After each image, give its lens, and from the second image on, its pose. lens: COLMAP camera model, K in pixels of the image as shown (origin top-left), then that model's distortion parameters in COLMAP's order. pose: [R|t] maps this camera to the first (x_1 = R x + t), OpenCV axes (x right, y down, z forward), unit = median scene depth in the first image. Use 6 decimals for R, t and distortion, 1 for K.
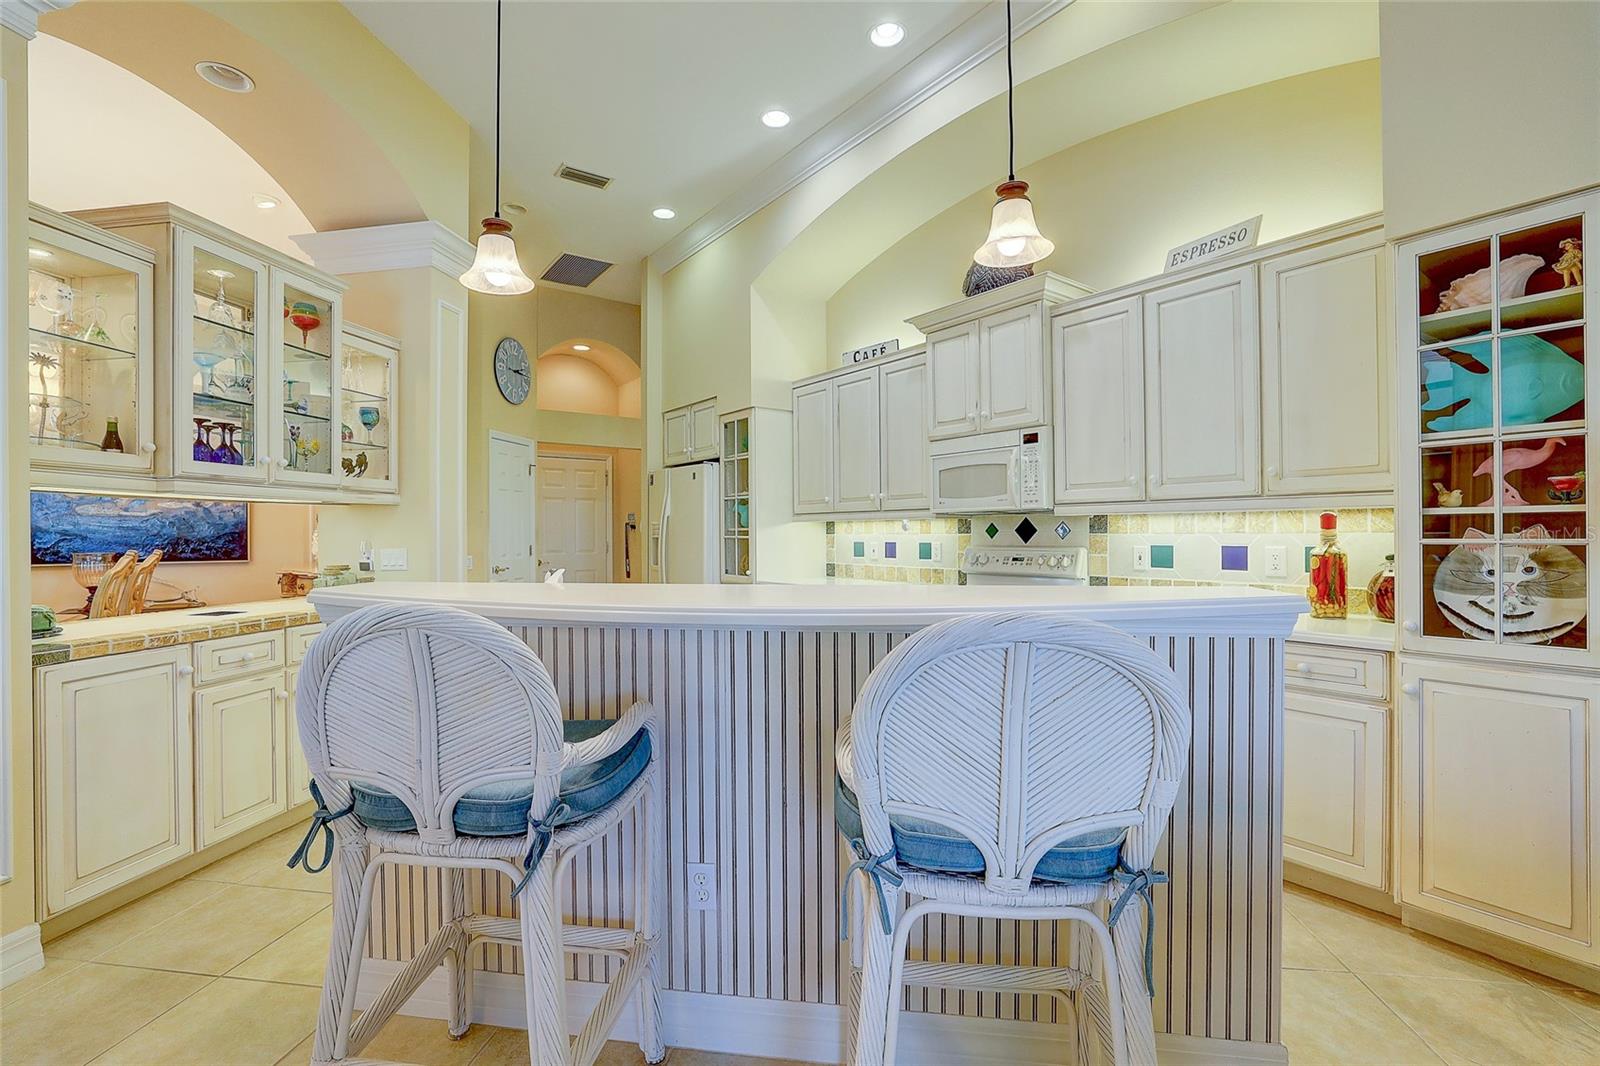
lens RADIAL K [[690.1, 0, 790.9], [0, 690.1, 528.6], [0, 0, 1]] dist [-0.047212, 0.016528]
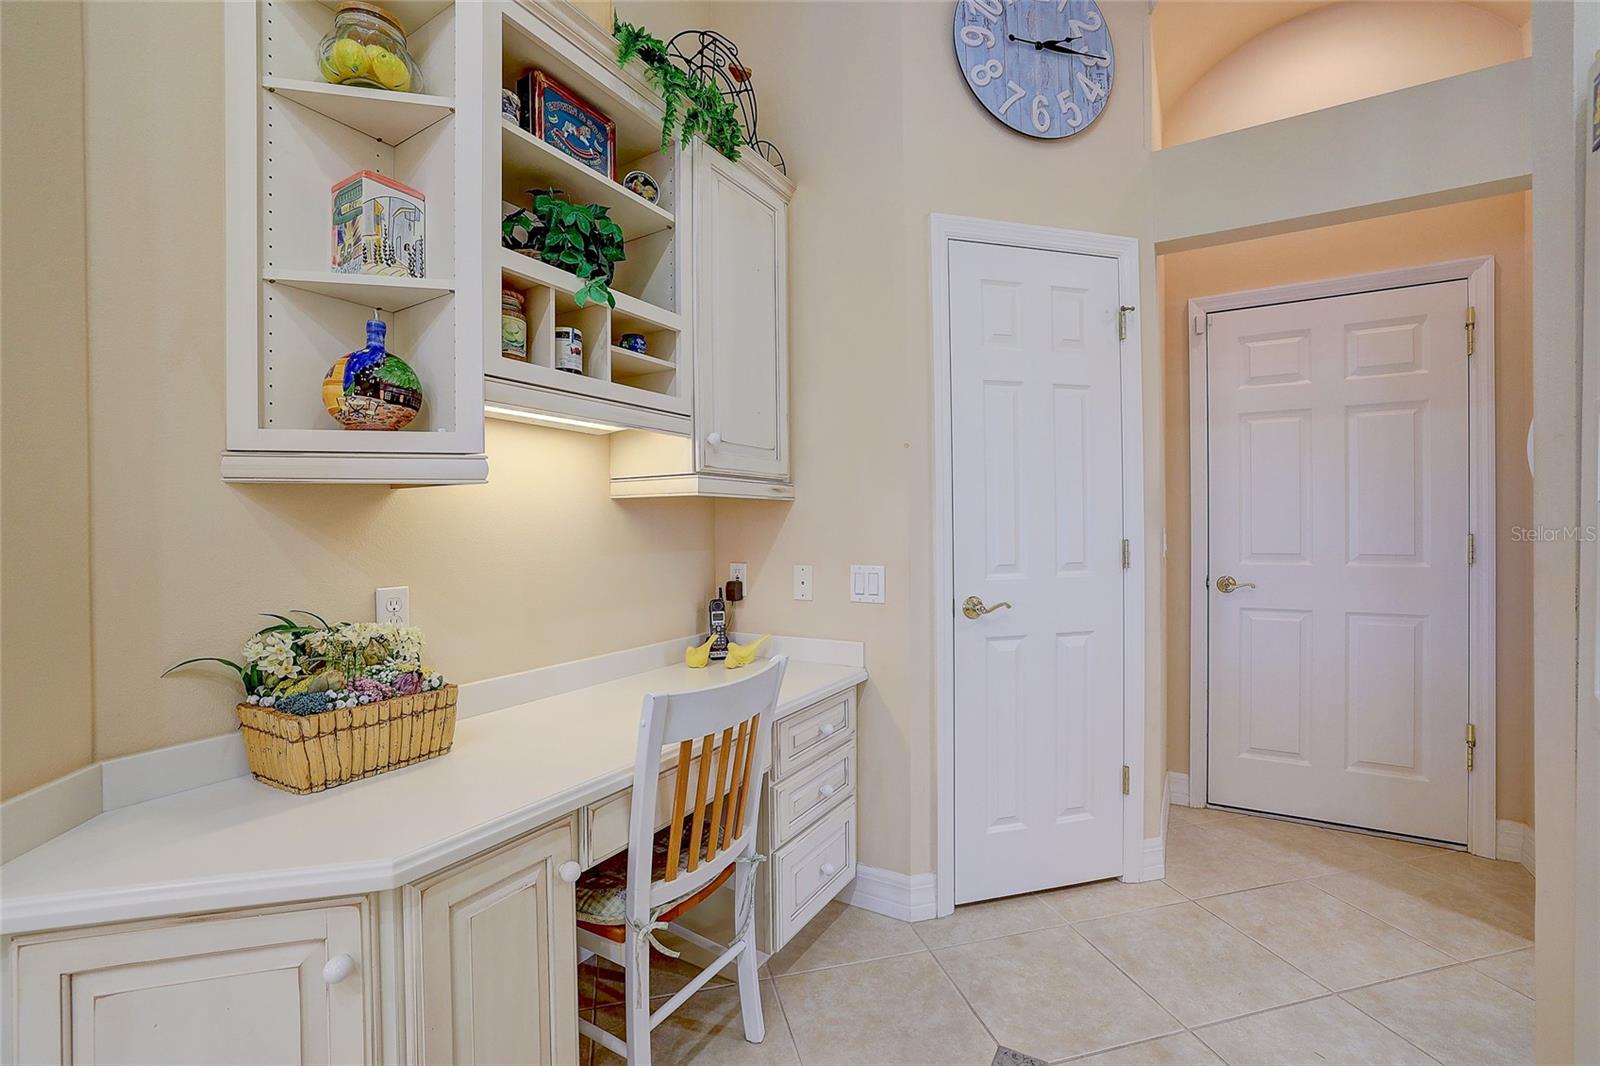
lens RADIAL K [[687.1, 0, 798.4], [0, 687.1, 531.0], [0, 0, 1]] dist [-0.045990, 0.017170]
pose [[0.389934, 0.012512, -0.920758, -0.130015], [0.008810, 0.999811, 0.017317, 0.012566], [0.920801, -0.014864, 0.389751, 0.740811]]
